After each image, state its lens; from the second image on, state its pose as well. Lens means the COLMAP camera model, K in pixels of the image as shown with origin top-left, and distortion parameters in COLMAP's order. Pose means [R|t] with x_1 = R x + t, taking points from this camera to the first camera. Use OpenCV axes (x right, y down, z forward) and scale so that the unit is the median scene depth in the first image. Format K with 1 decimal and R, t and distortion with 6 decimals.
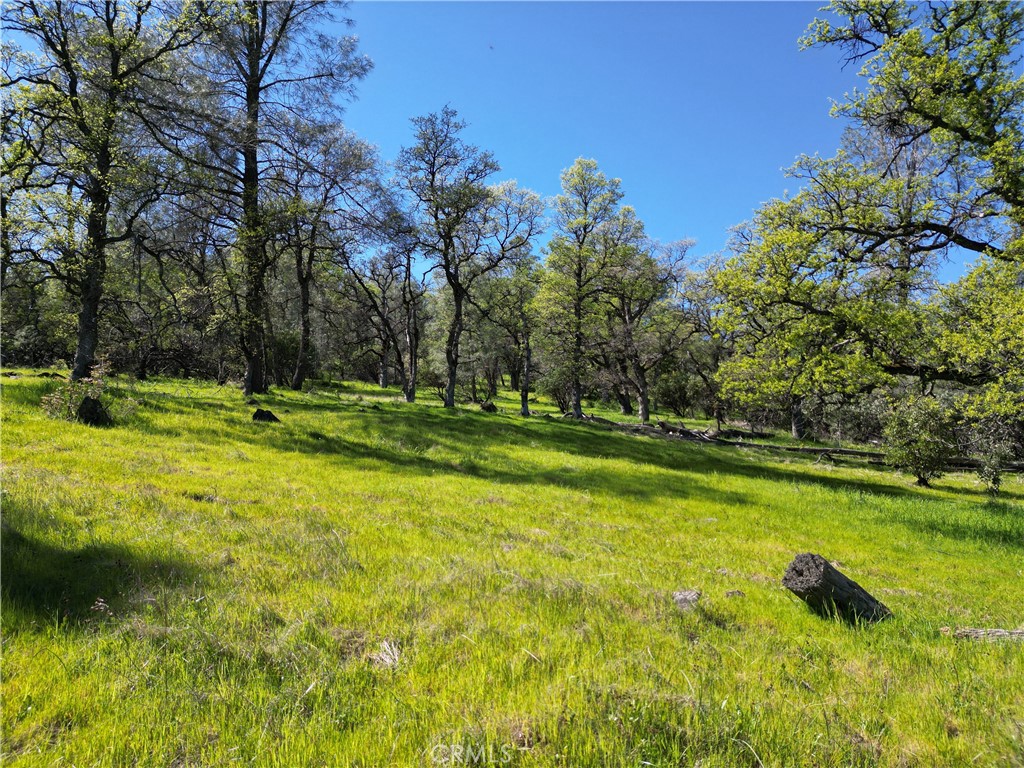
lens RADIAL K [[704.1, 0, 512.0], [0, 704.1, 384.0], [0, 0, 1]] dist [0.118760, -0.192081]
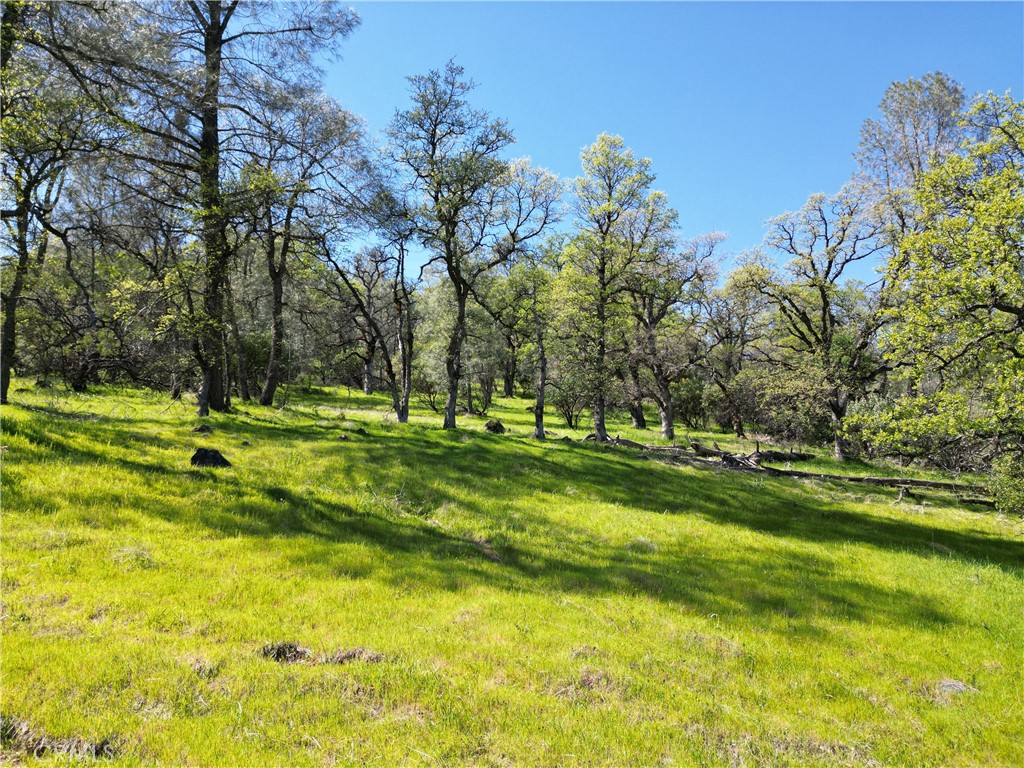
lens RADIAL K [[708.7, 0, 512.0], [0, 708.7, 384.0], [0, 0, 1]] dist [0.071615, -0.083379]
pose [[0.999747, 0.005623, 0.021795, -0.034675], [-0.005613, 0.999984, -0.000512, -0.019685], [-0.021797, 0.000389, 0.999762, 0.165910]]
